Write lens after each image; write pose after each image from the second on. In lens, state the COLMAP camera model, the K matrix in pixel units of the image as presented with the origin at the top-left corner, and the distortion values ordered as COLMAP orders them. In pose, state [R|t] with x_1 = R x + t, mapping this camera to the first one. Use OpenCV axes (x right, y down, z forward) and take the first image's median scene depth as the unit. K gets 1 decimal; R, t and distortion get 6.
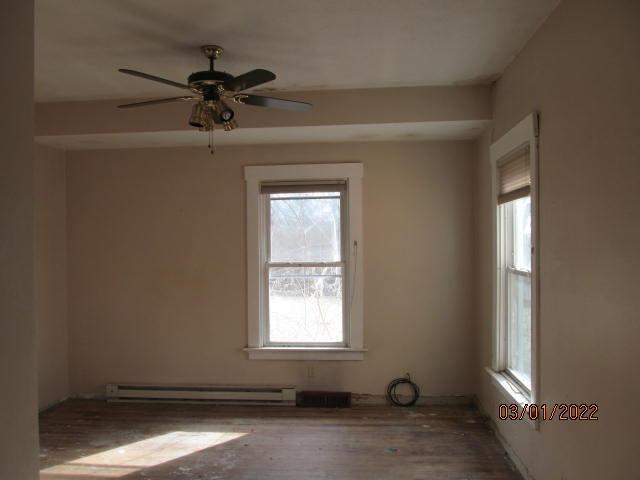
lens RADIAL K [[539.0, 0, 319.7], [0, 539.0, 239.4], [0, 0, 1]] dist [-0.056822, -0.002445]
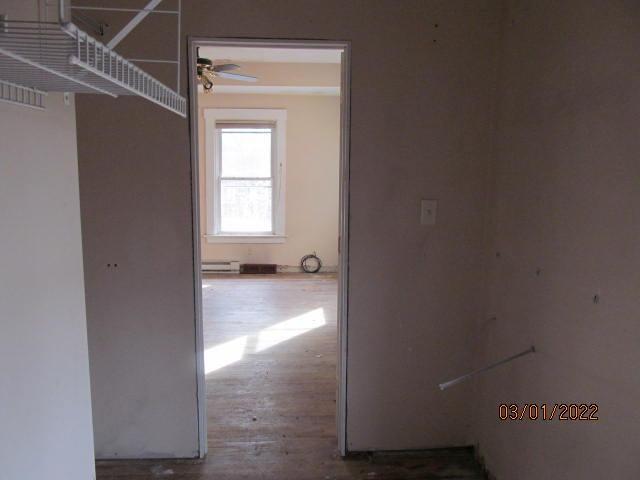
lens RADIAL K [[539.0, 0, 318.8], [0, 539.0, 239.9], [0, 0, 1]] dist [-0.056822, -0.002445]
pose [[0.989677, 0.003413, 0.143276, -0.041651], [-0.022405, 0.991109, 0.131152, 0.015937], [-0.141555, -0.133008, 0.980954, -0.492003]]
